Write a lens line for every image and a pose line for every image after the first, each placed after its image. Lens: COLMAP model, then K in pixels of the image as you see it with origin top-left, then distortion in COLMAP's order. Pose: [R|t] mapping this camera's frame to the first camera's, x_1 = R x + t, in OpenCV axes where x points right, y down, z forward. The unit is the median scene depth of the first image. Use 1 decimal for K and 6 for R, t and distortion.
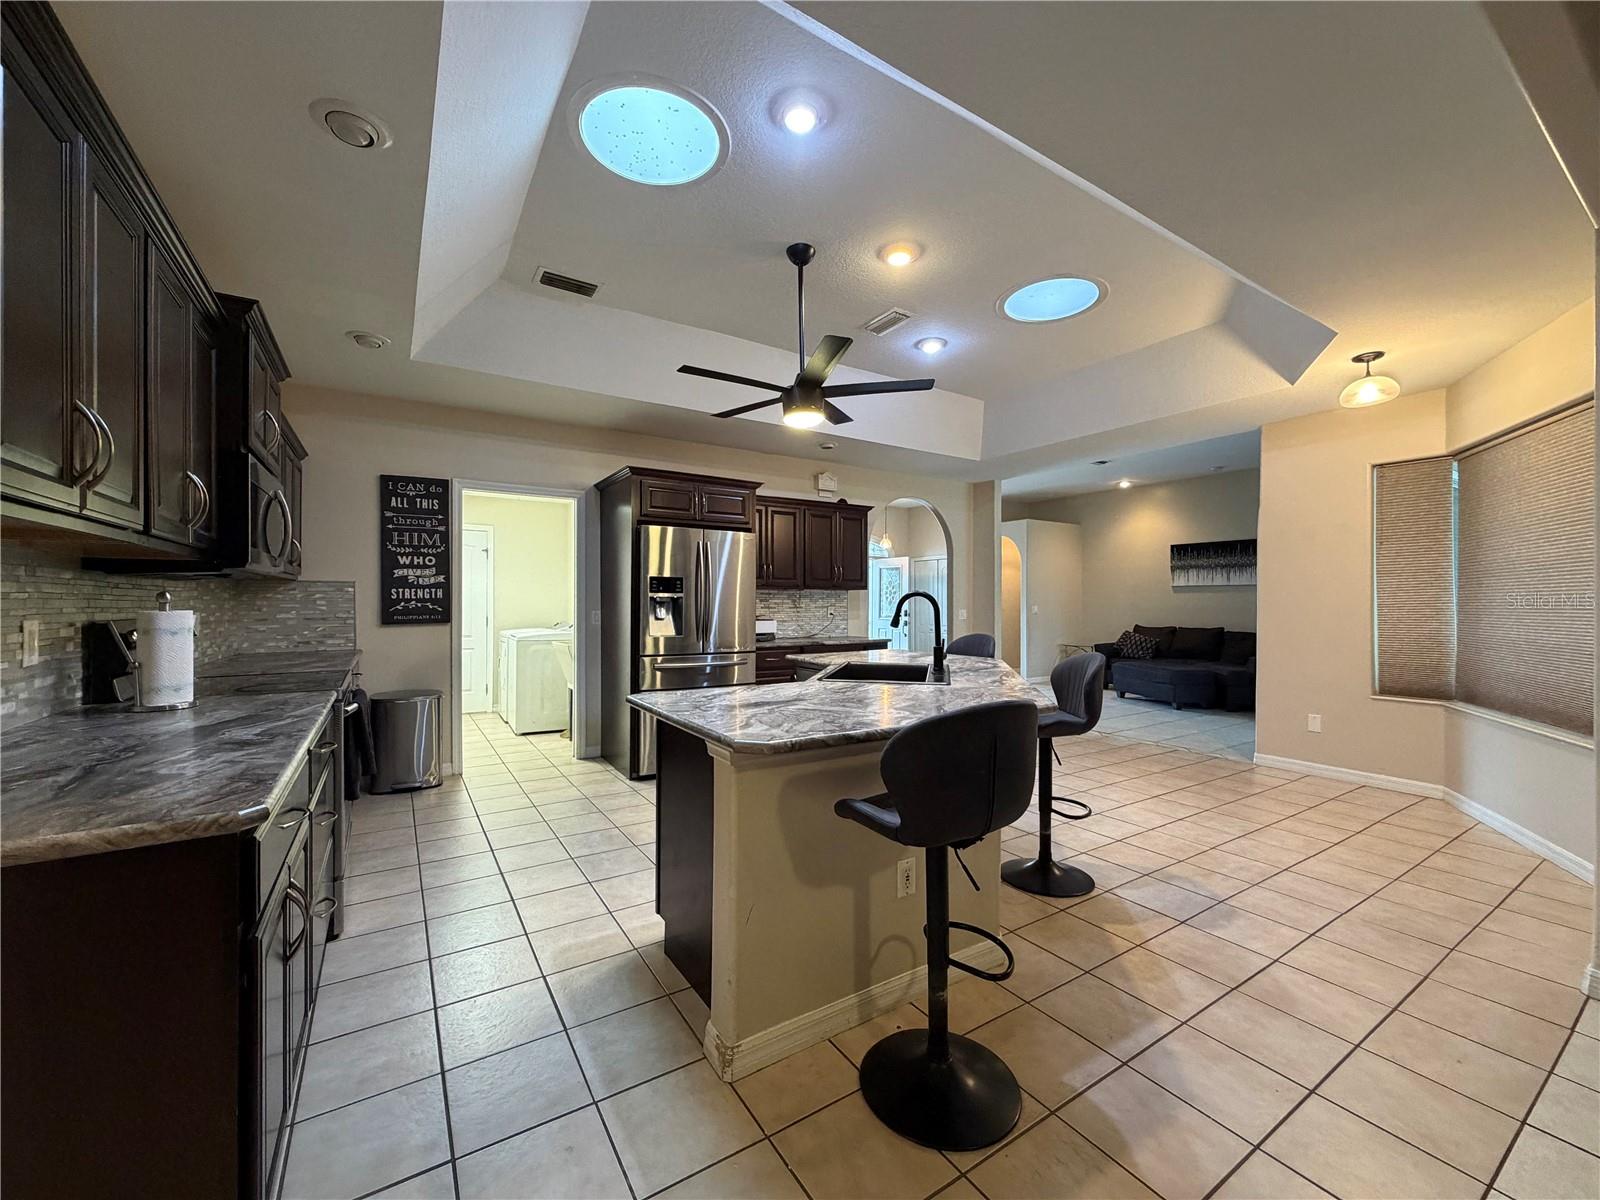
lens RADIAL K [[638.1, 0, 797.2], [0, 638.1, 603.7], [0, 0, 1]] dist [0.002111, -0.000030]
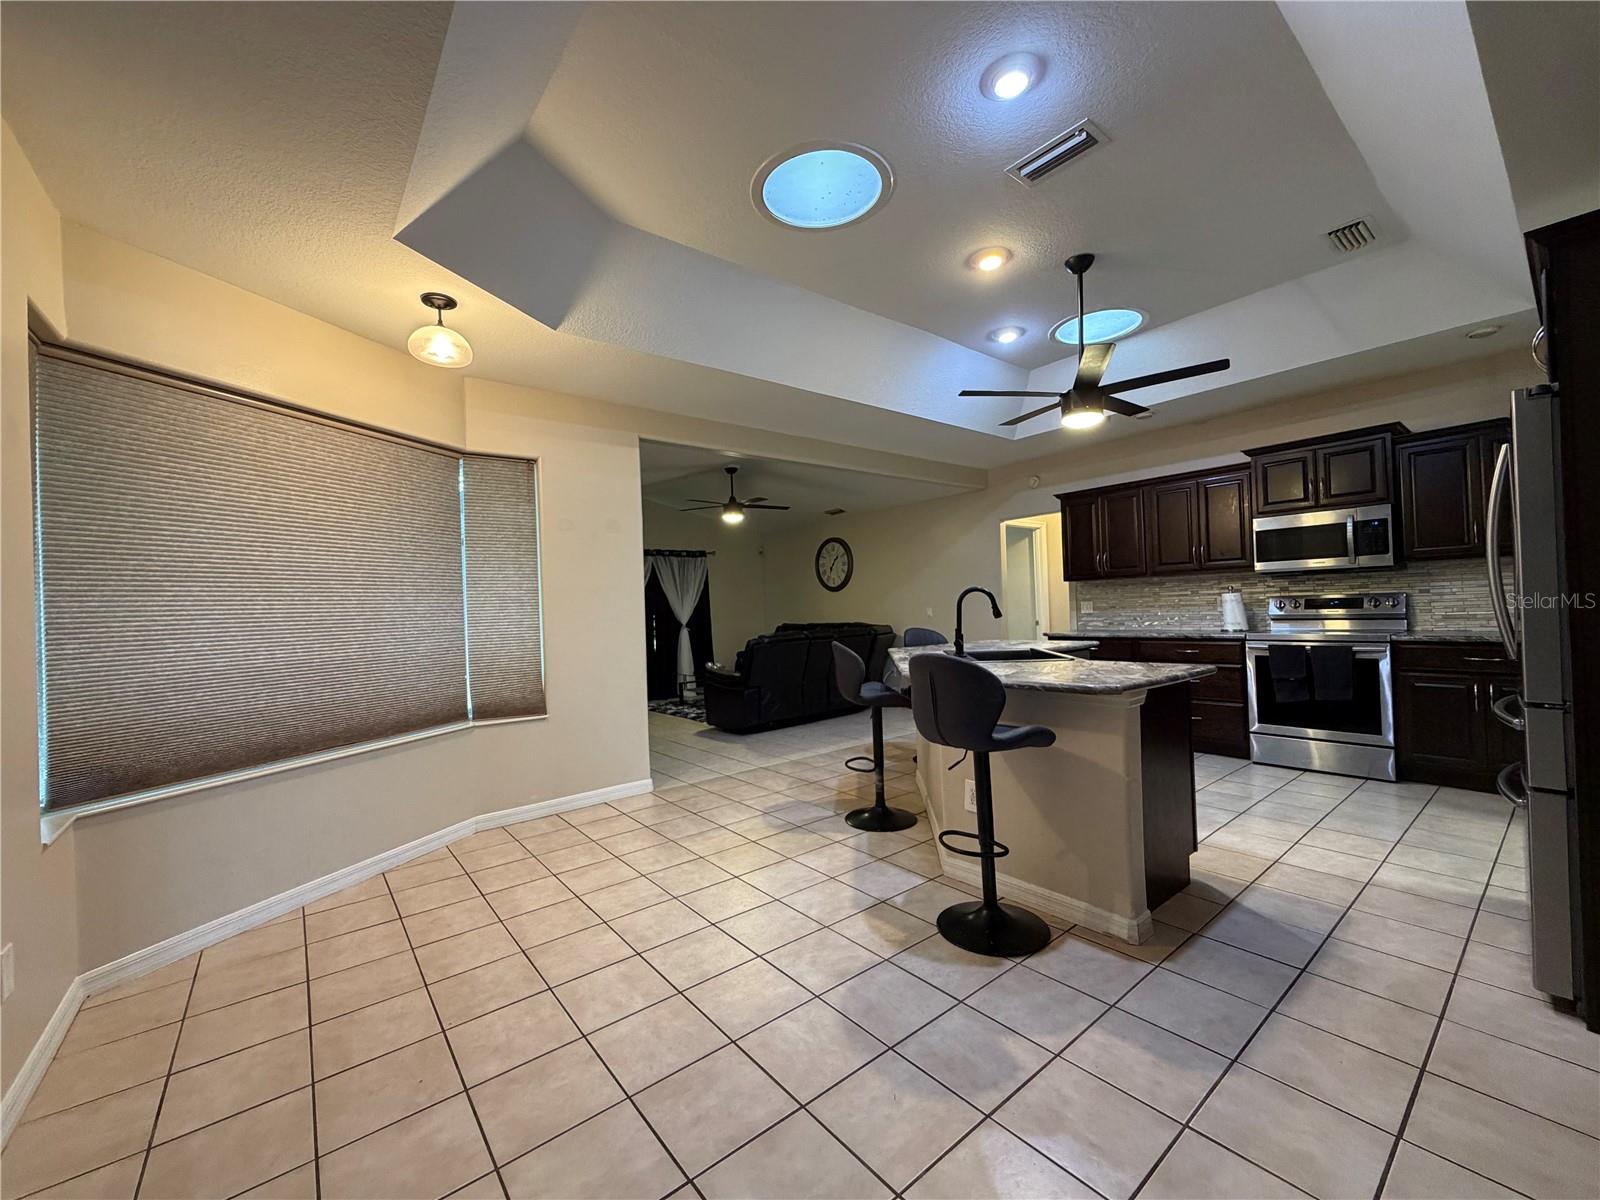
lens RADIAL K [[638.1, 0, 796.7], [0, 638.1, 600.1], [0, 0, 1]] dist [0.002111, -0.000030]
pose [[-0.994007, 0.030722, -0.104914, 0.443852], [0.032077, 0.999422, -0.011250, 0.004525], [0.104508, -0.014548, -0.994418, 1.479537]]
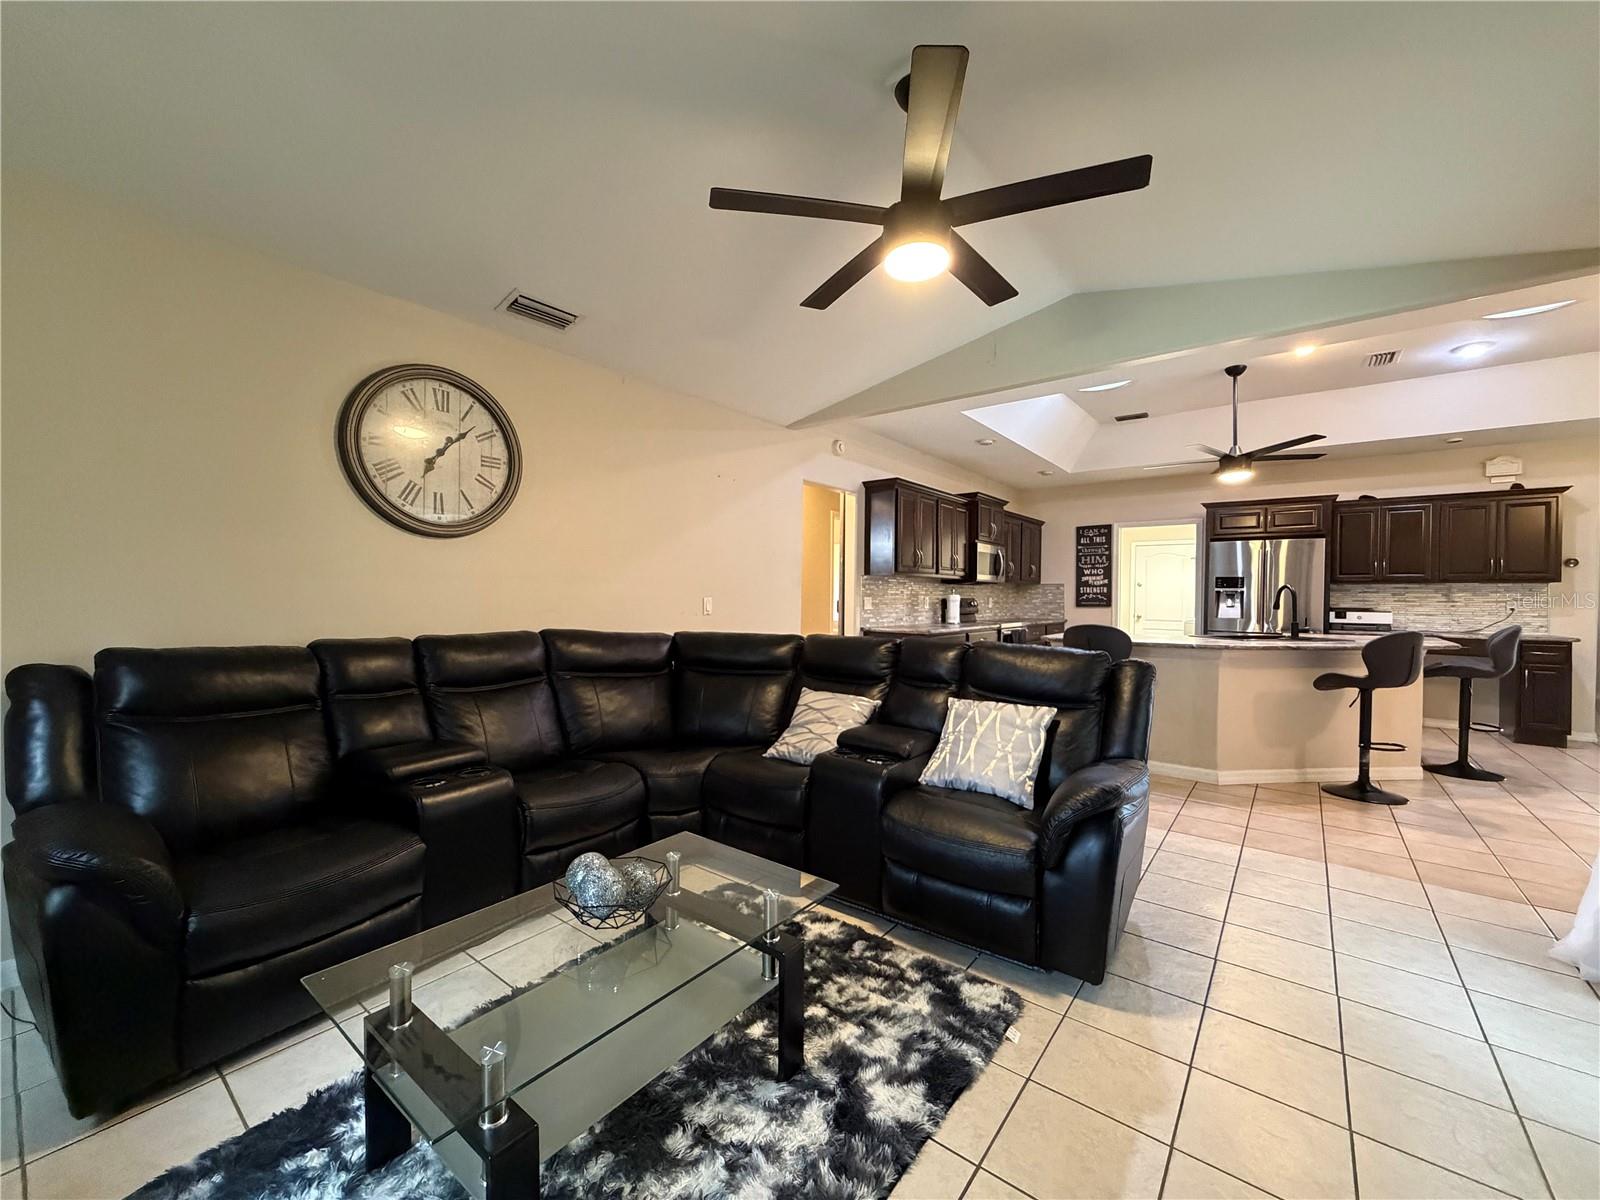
lens RADIAL K [[638.1, 0, 798.0], [0, 638.1, 602.5], [0, 0, 1]] dist [0.002111, -0.000030]
pose [[0.329240, 0.009724, -0.944196, 0.840551], [-0.010658, 0.999922, 0.006581, 0.016416], [0.944186, 0.007896, 0.329318, -0.385319]]
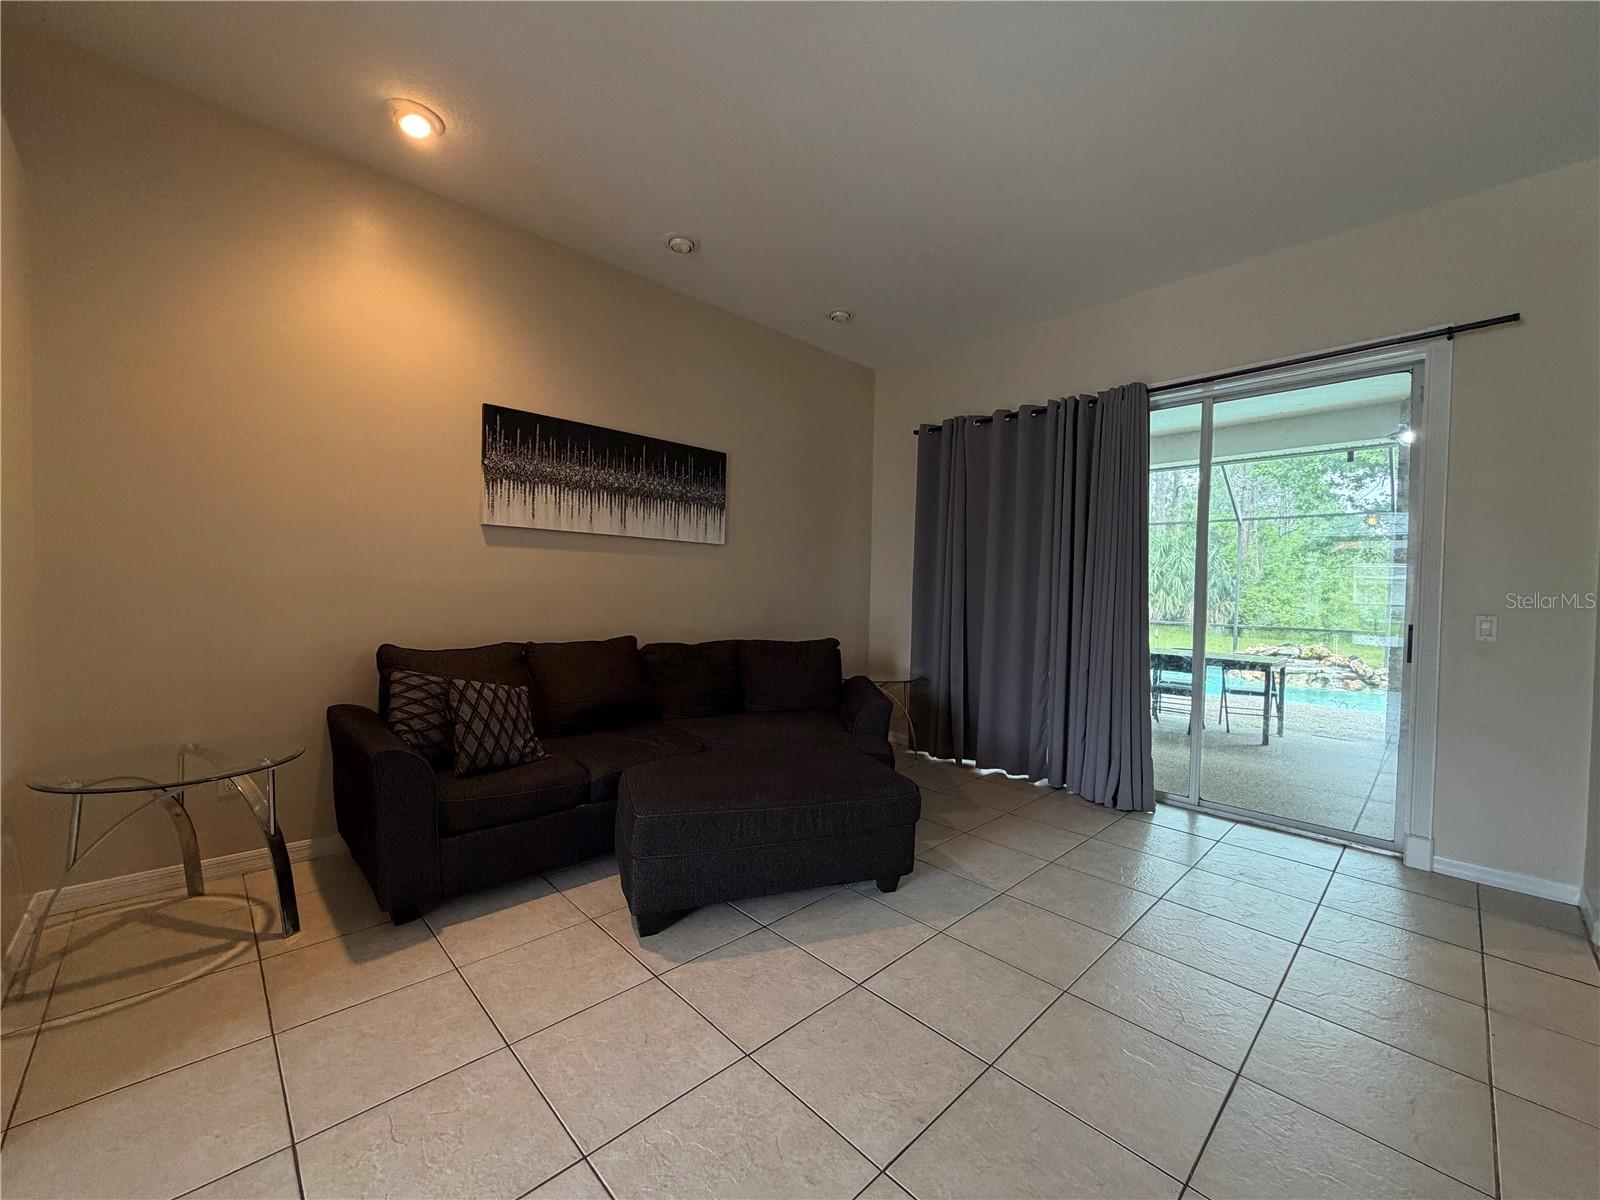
lens RADIAL K [[638.1, 0, 792.2], [0, 638.1, 595.0], [0, 0, 1]] dist [0.002111, -0.000030]
pose [[-0.191732, -0.003620, 0.981441, 0.463869], [-0.011888, 0.999928, 0.001366, 0.016077], [-0.981375, -0.011405, -0.191761, 1.912160]]
